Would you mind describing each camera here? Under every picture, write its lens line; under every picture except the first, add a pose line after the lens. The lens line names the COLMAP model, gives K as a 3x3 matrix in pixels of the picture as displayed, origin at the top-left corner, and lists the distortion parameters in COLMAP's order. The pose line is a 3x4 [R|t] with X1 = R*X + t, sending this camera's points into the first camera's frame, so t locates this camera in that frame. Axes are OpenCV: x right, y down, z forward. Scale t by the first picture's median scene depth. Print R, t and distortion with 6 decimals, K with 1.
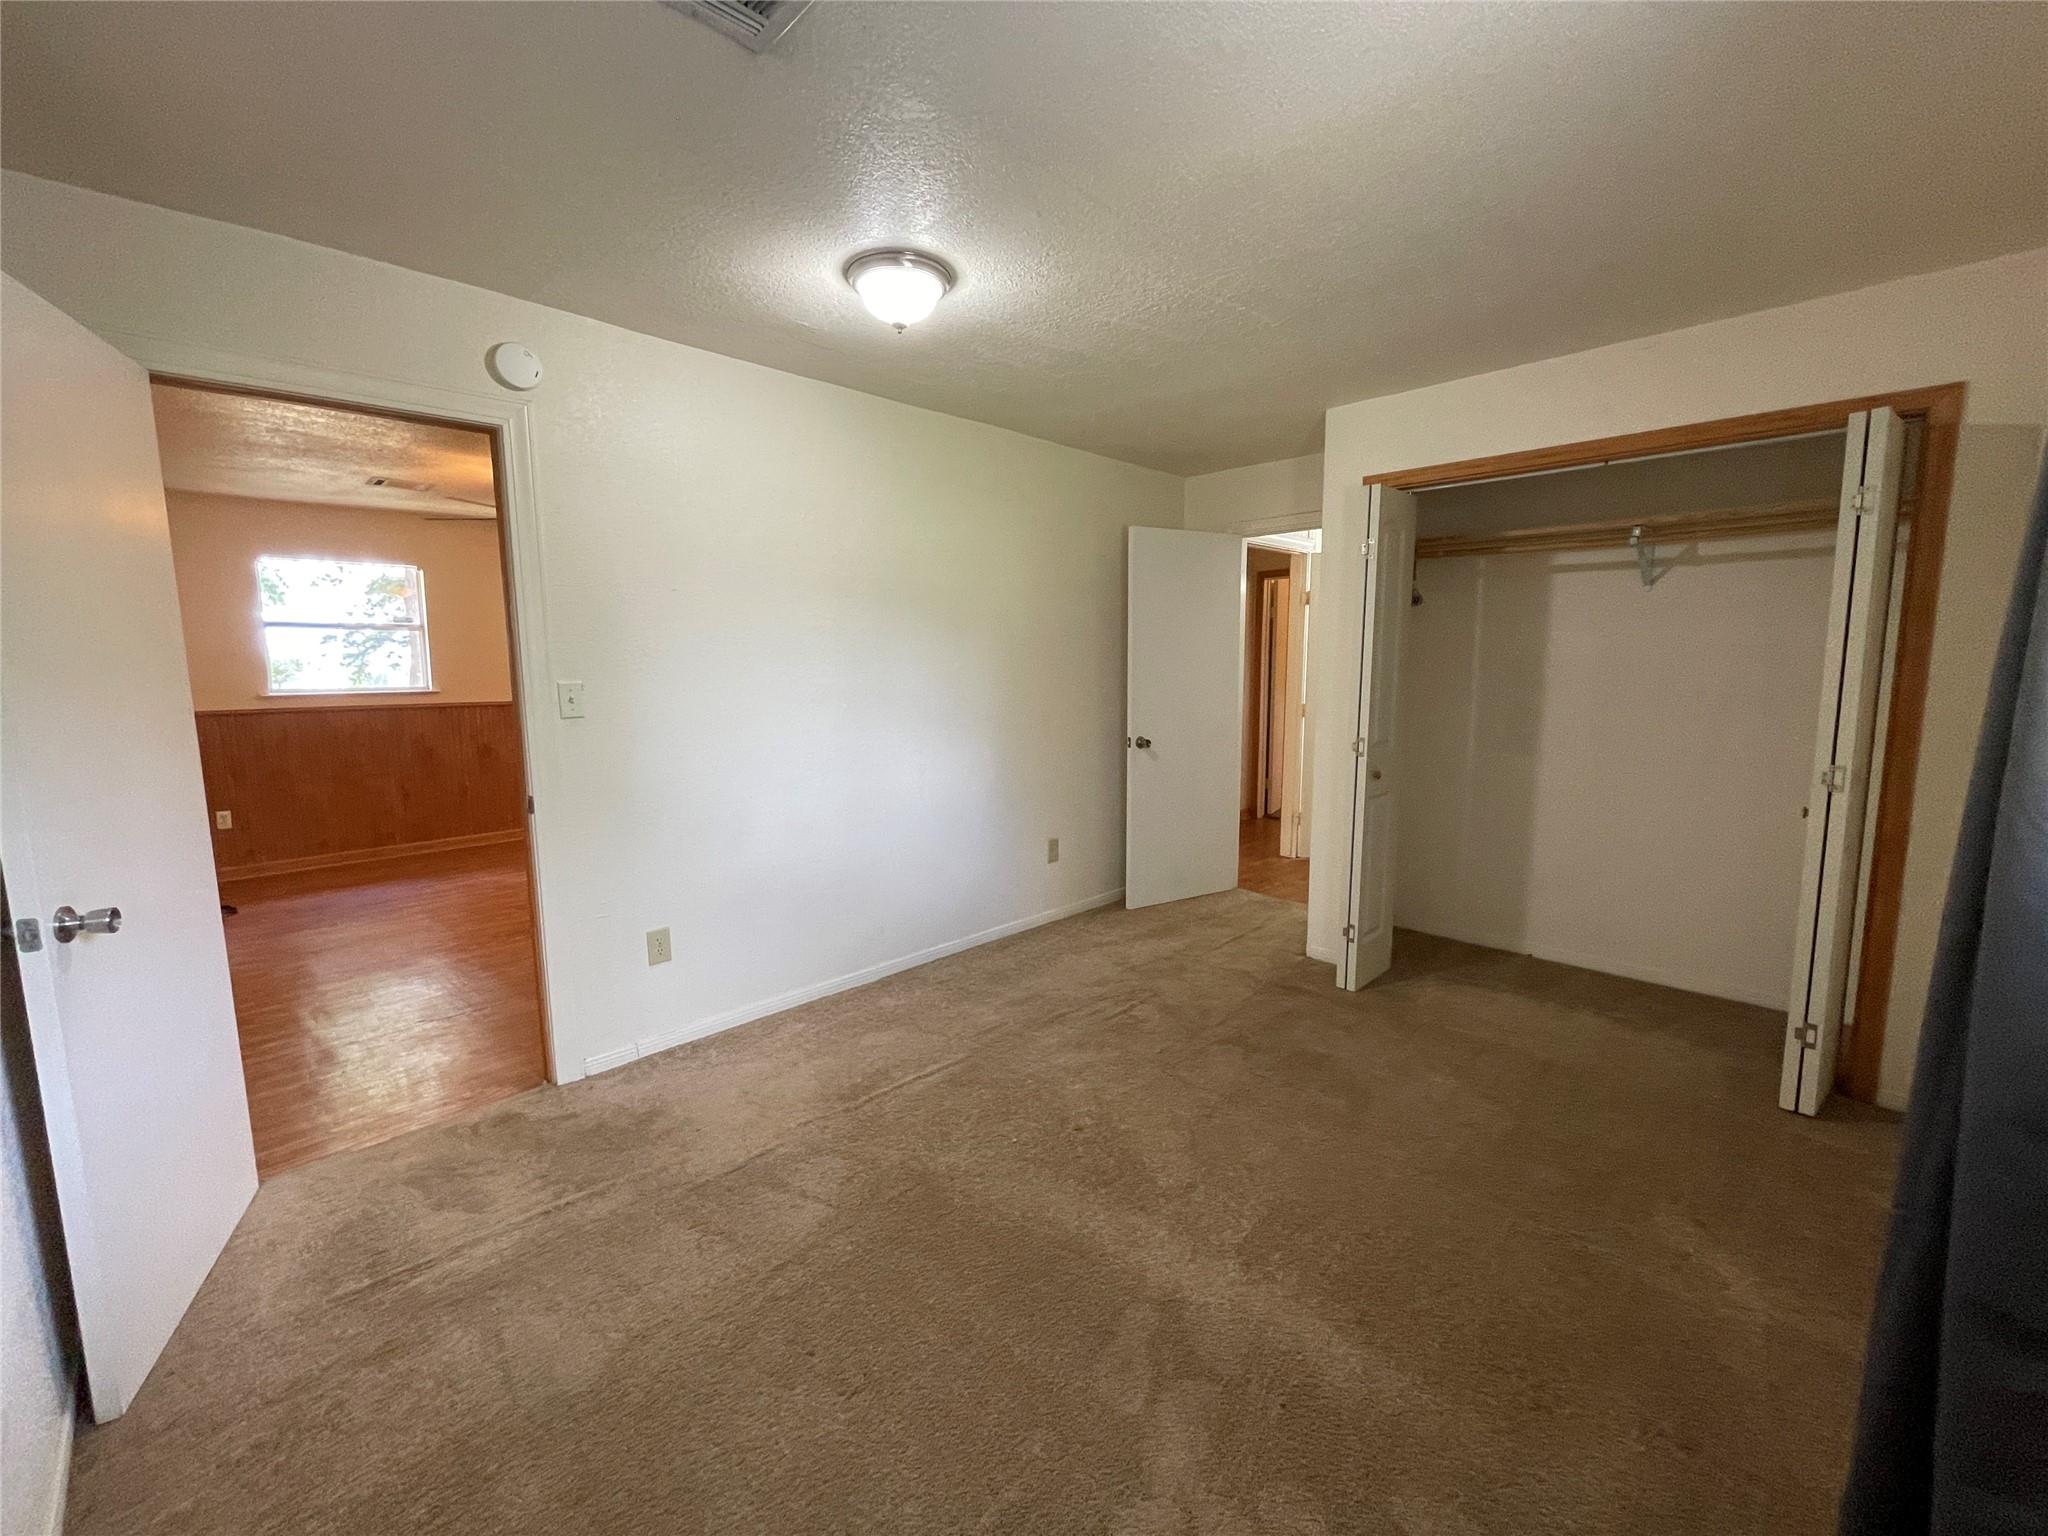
lens RADIAL K [[830.2, 0, 1024.0], [0, 830.2, 768.0], [0, 0, 1]] dist [-0.003916, 0.000968]
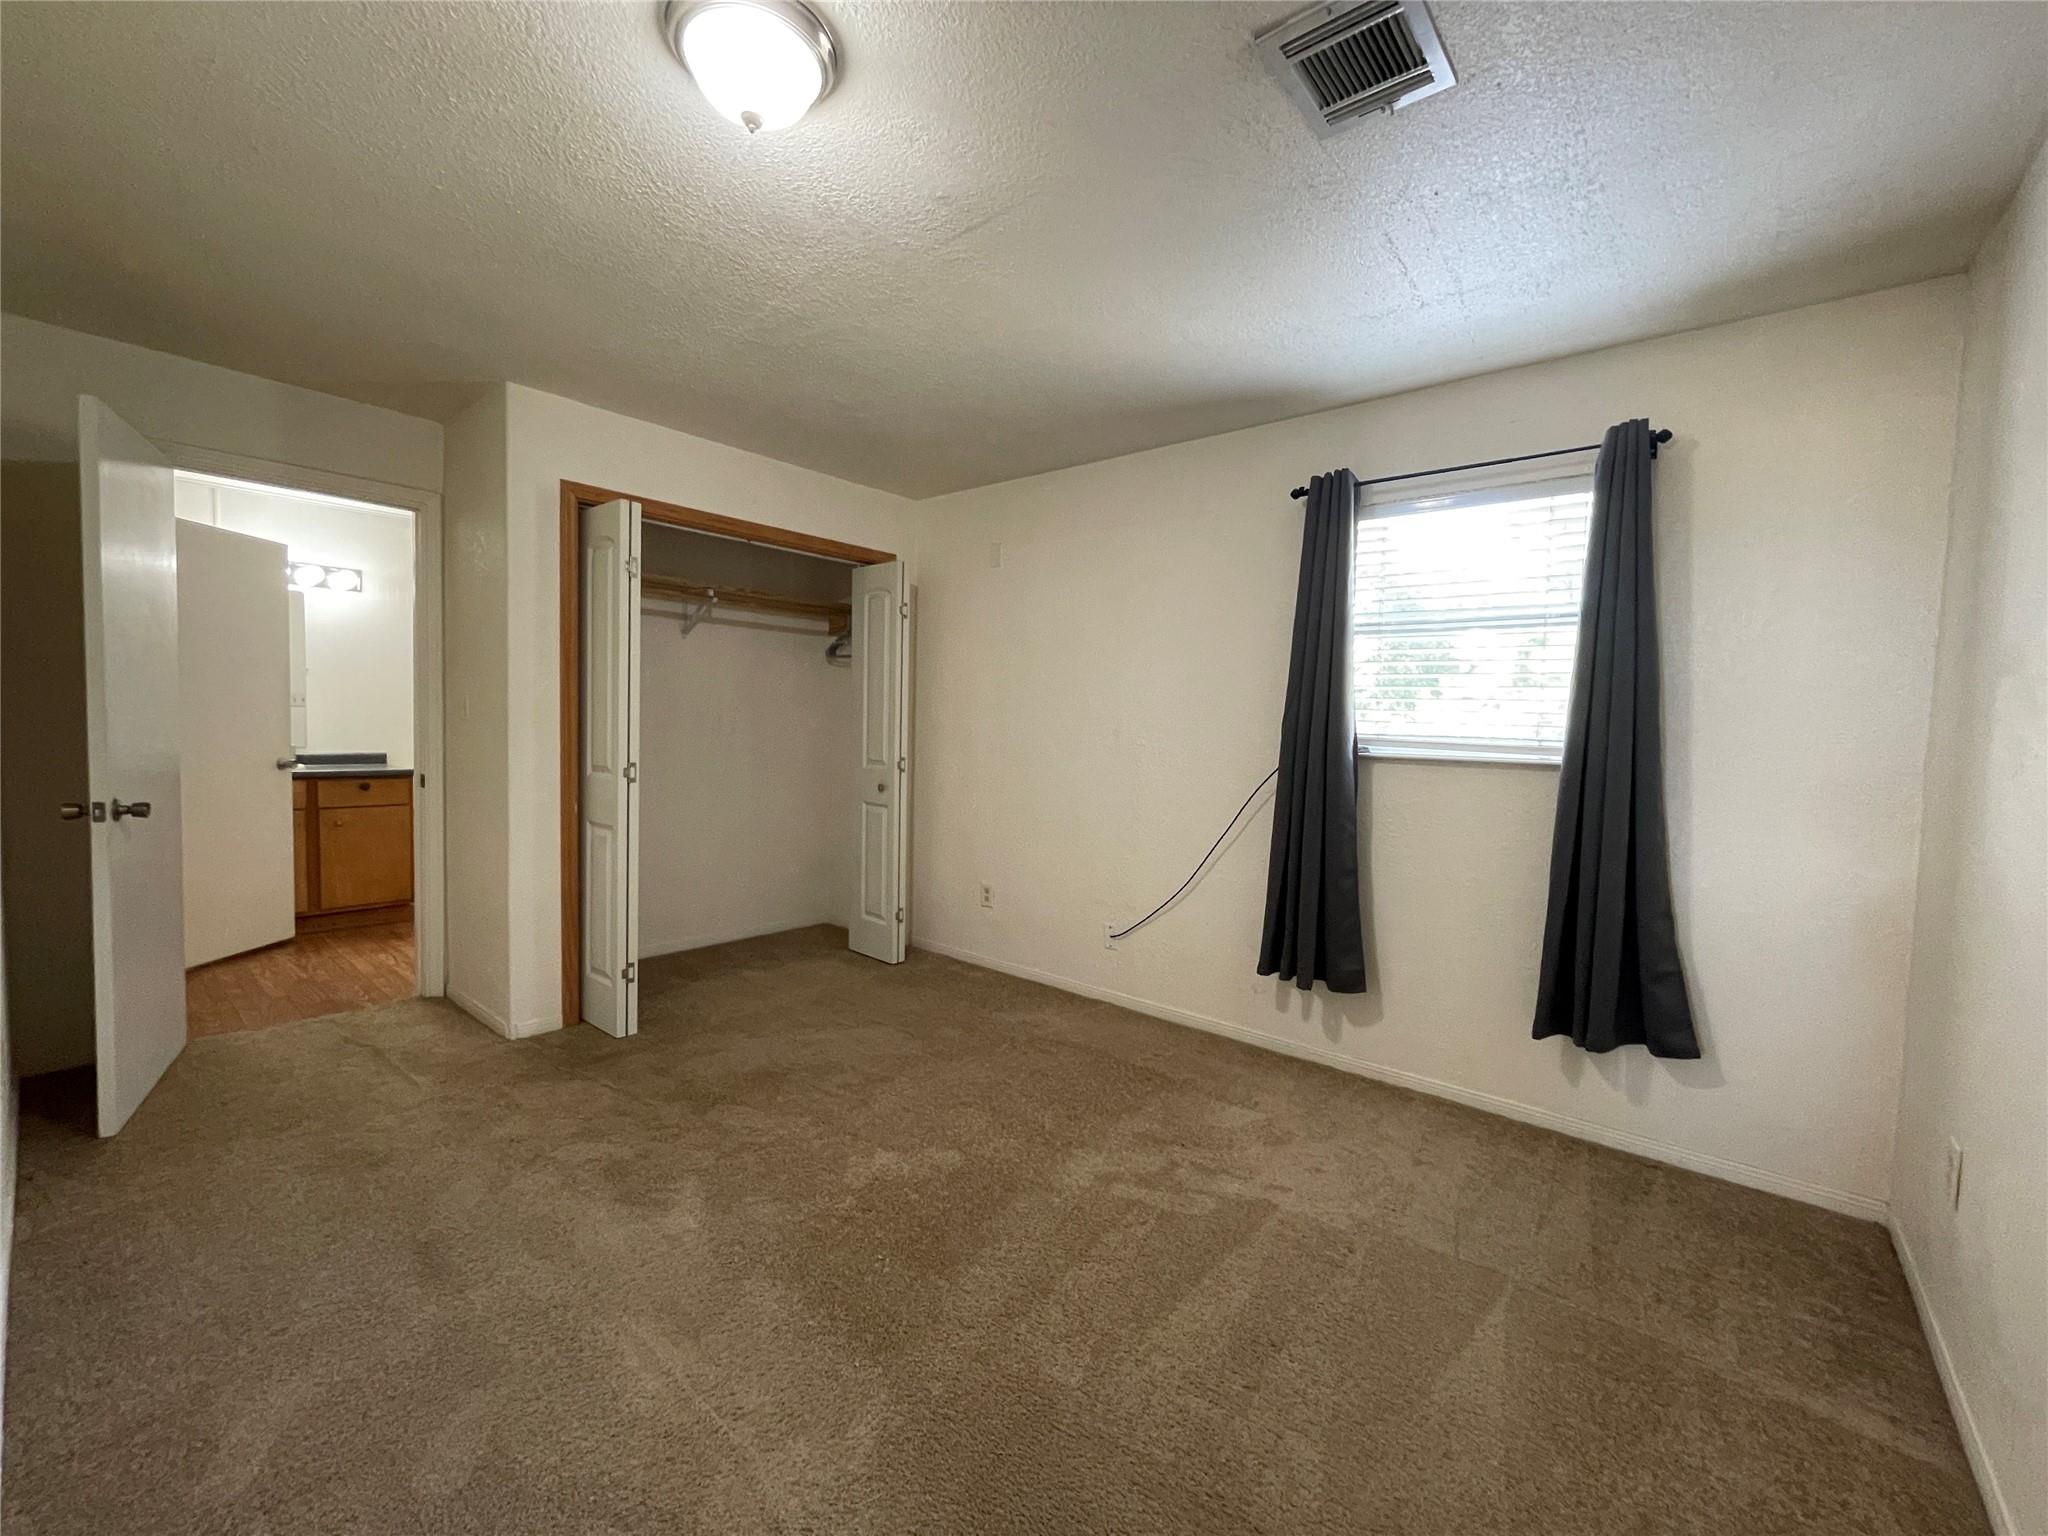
lens RADIAL K [[813.3, 0, 1024.0], [0, 813.3, 768.0], [0, 0, 1]] dist [0.001281, 0.000329]
pose [[-0.099235, -0.063579, 0.993031, -0.570040], [0.077944, 0.994394, 0.071455, -0.064797], [-0.992007, 0.084492, -0.093723, 0.627455]]
